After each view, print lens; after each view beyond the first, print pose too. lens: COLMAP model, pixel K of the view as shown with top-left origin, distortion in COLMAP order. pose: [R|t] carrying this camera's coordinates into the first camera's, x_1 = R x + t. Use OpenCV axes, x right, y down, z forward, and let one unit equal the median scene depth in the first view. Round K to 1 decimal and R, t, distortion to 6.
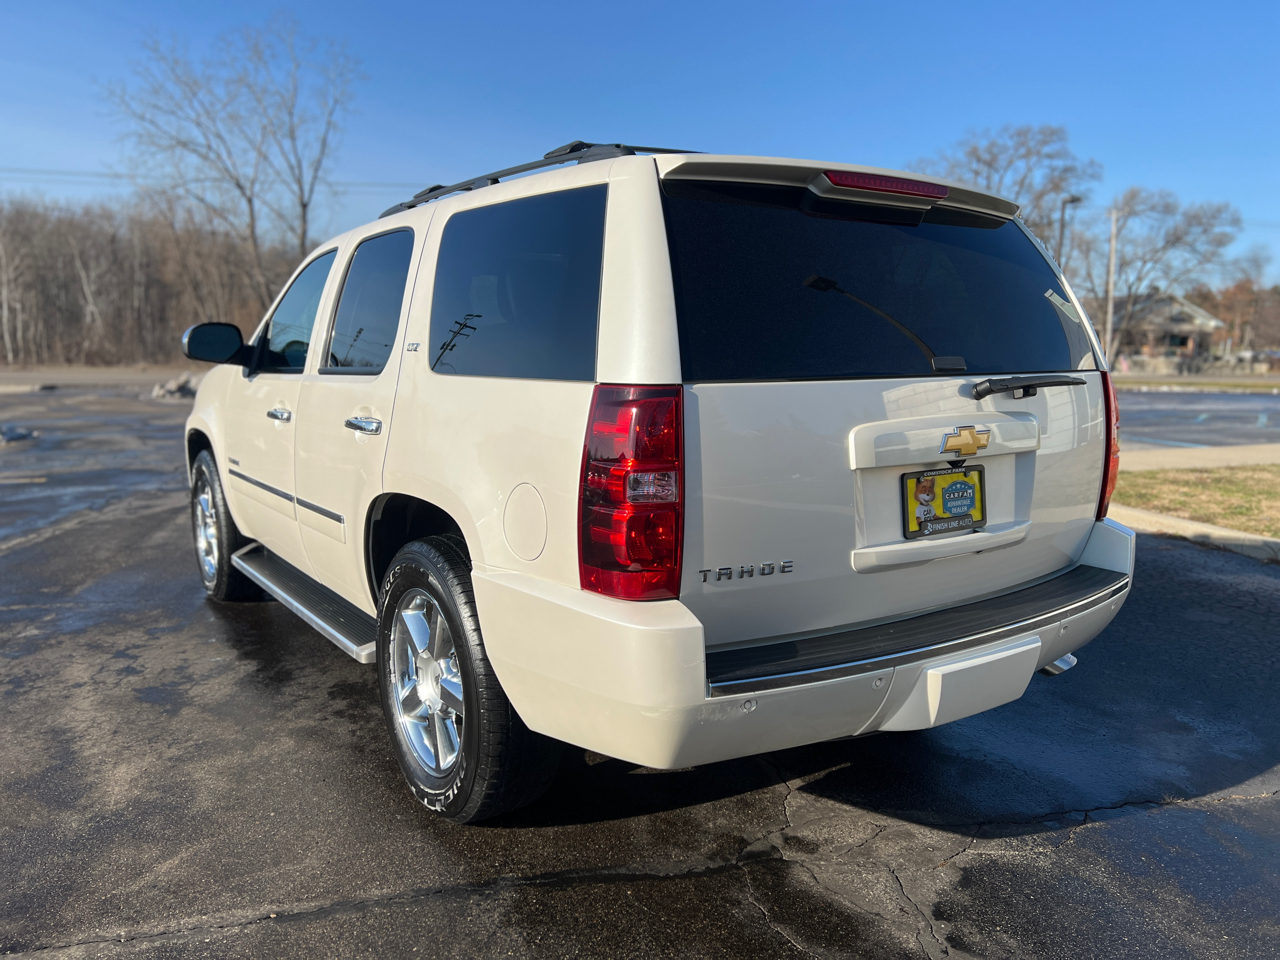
lens RADIAL K [[955.1, 0, 636.2], [0, 955.1, 483.2], [0, 0, 1]] dist [0.068286, -0.075811]
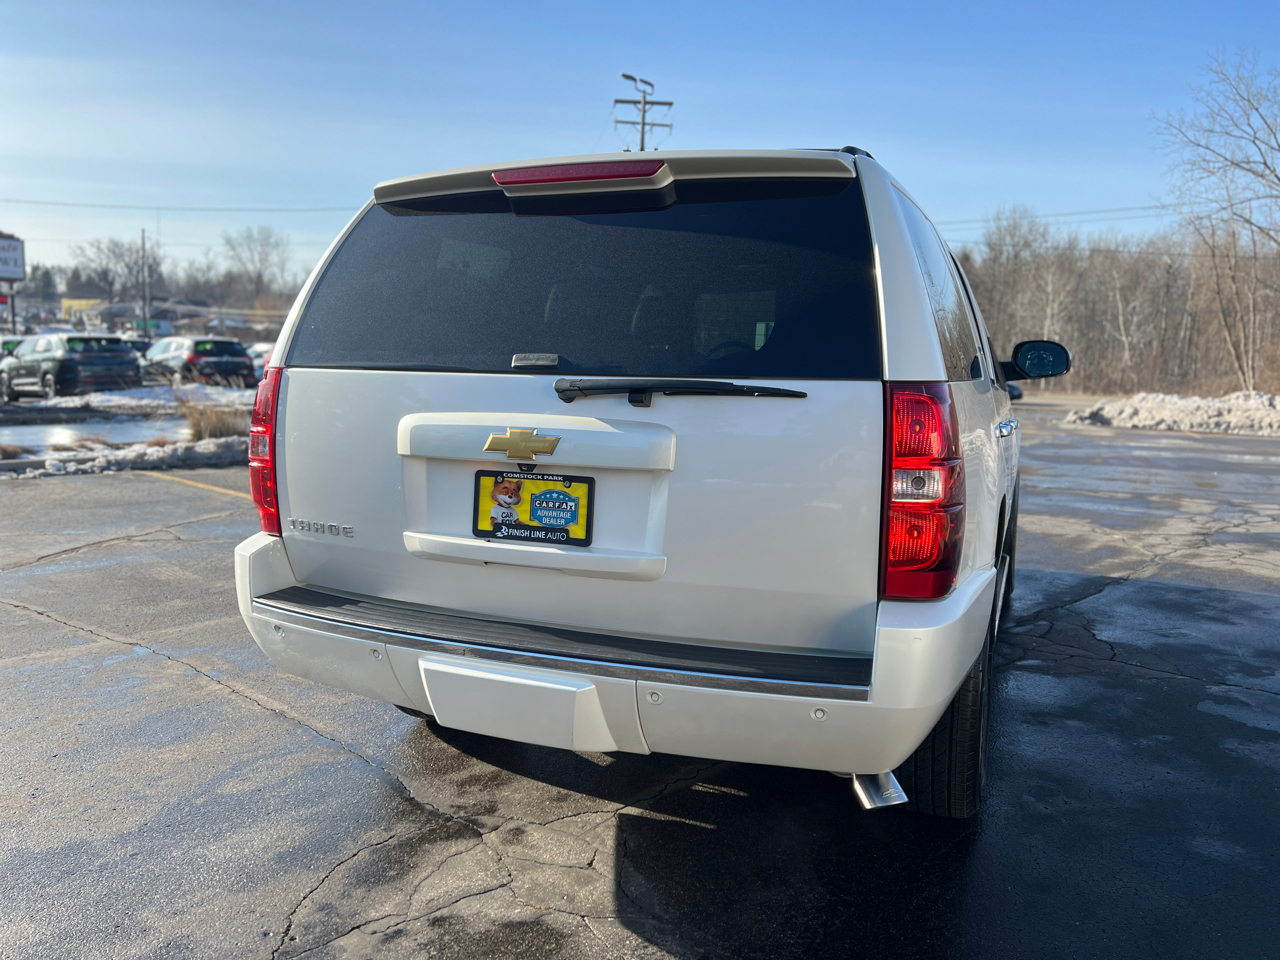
lens RADIAL K [[955.1, 0, 636.2], [0, 955.1, 483.2], [0, 0, 1]] dist [0.068286, -0.075811]
pose [[0.541767, 0.110741, -0.833202, 1.098129], [-0.136430, 0.989723, 0.042834, -0.056301], [0.829383, 0.090468, 0.551307, 0.542555]]
